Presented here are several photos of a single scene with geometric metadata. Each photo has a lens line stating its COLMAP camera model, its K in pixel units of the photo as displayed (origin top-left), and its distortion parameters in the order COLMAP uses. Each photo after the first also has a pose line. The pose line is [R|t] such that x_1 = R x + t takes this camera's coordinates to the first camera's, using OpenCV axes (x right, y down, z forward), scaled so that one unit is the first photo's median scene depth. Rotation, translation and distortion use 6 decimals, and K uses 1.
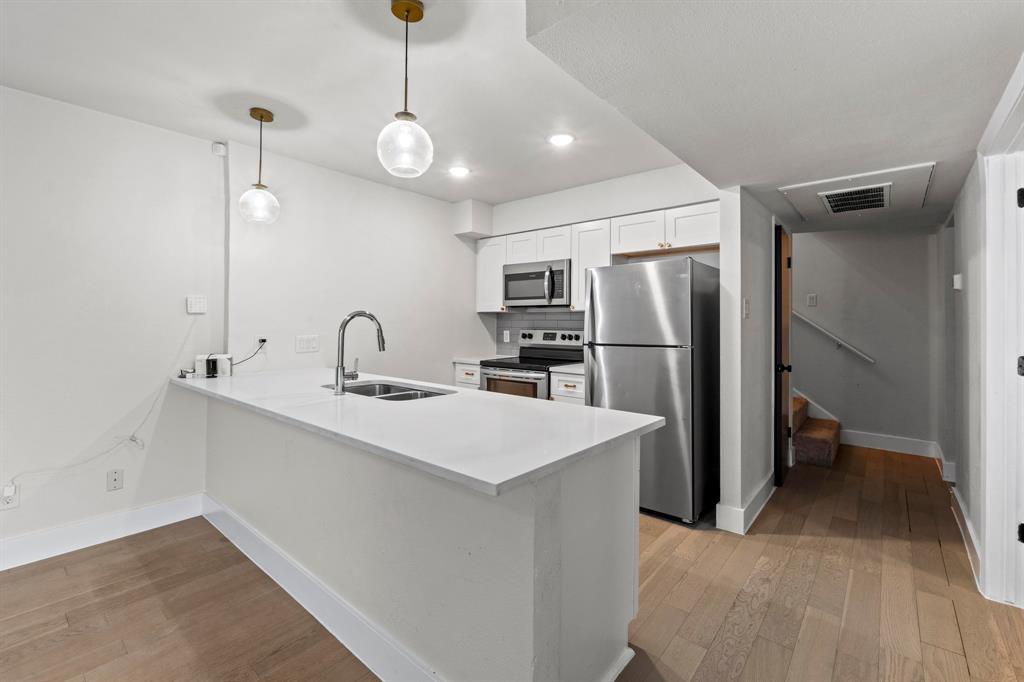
lens RADIAL K [[444.4, 0, 516.0], [0, 444.4, 321.9], [0, 0, 1]] dist [-0.000678, -0.000628]
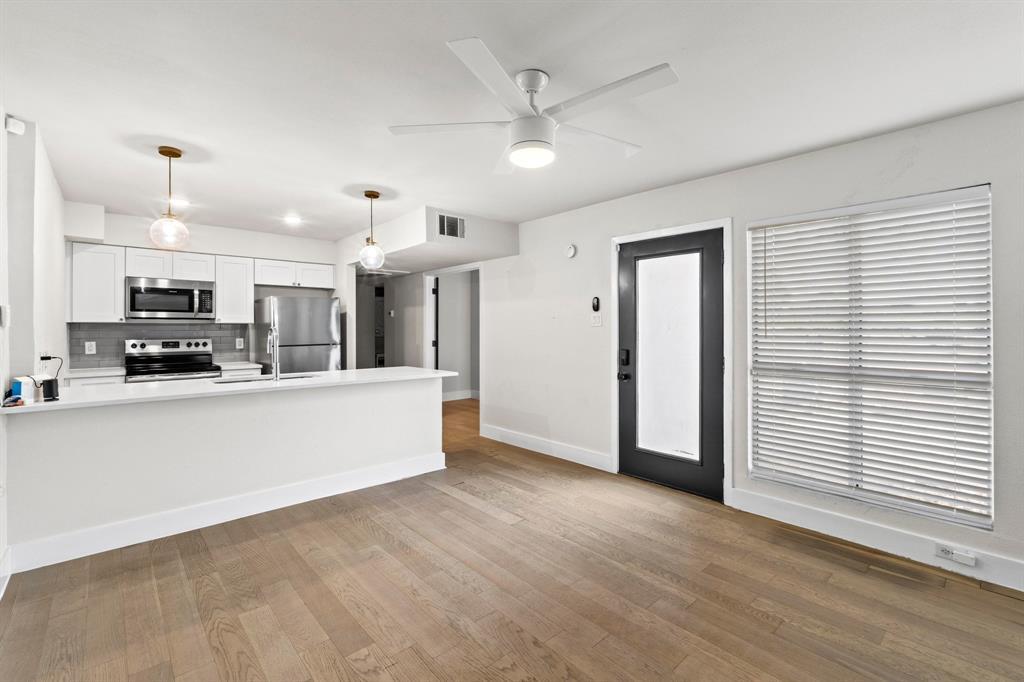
lens RADIAL K [[444.4, 0, 522.0], [0, 444.4, 333.3], [0, 0, 1]] dist [-0.000678, -0.000628]
pose [[0.119359, -0.016014, 0.992722, -1.160797], [0.001175, 0.999871, 0.015988, -0.016305], [-0.992850, -0.000742, 0.119362, -0.021790]]
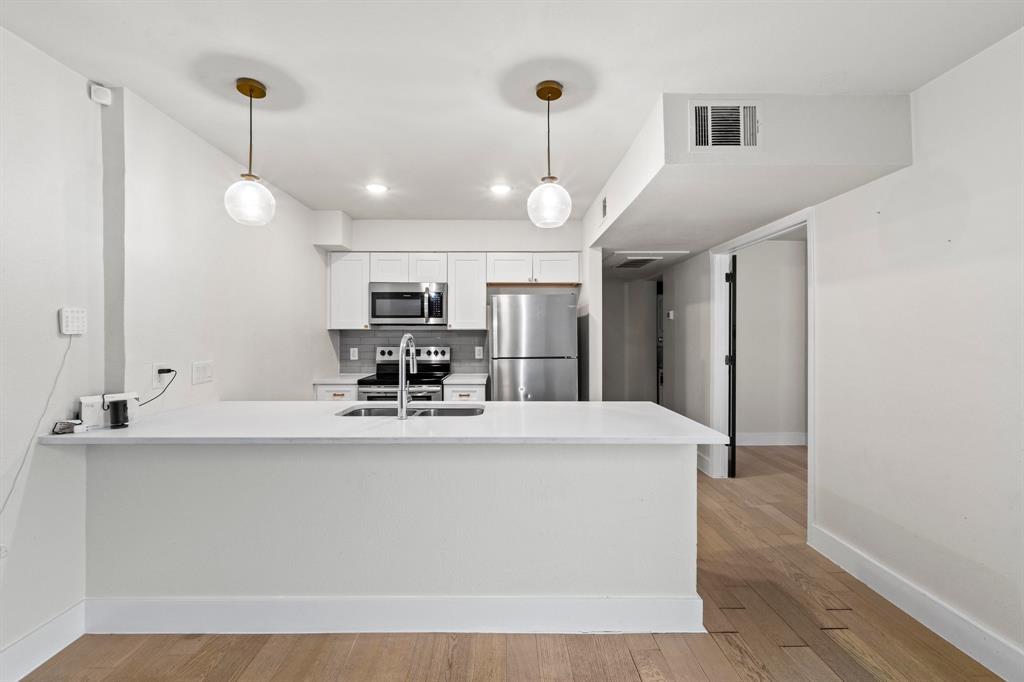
lens RADIAL K [[444.4, 0, 512.1], [0, 444.4, 335.0], [0, 0, 1]] dist [-0.000678, -0.000628]
pose [[0.753765, -0.004826, 0.657127, -0.548680], [0.002602, 0.999987, 0.004360, -0.016714], [-0.657139, -0.001576, 0.753767, 0.058941]]
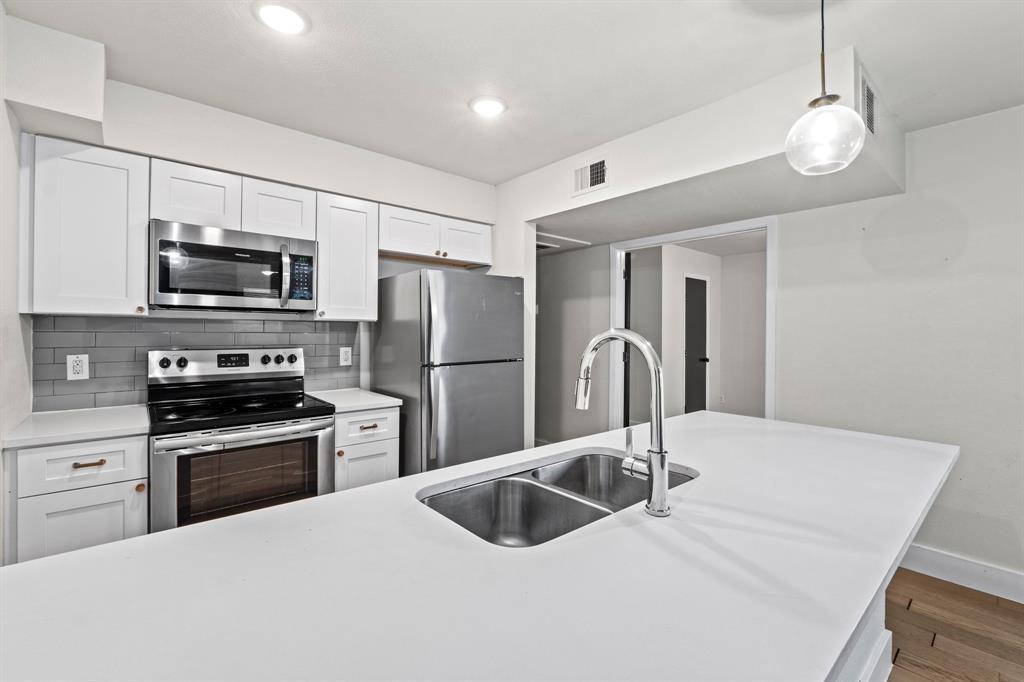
lens RADIAL K [[444.4, 0, 521.7], [0, 444.4, 335.5], [0, 0, 1]] dist [-0.000678, -0.000628]
pose [[0.147140, -0.014422, 0.989011, -0.553443], [-0.010541, 0.999814, 0.016147, -0.016460], [-0.989060, -0.012801, 0.146961, 0.670513]]
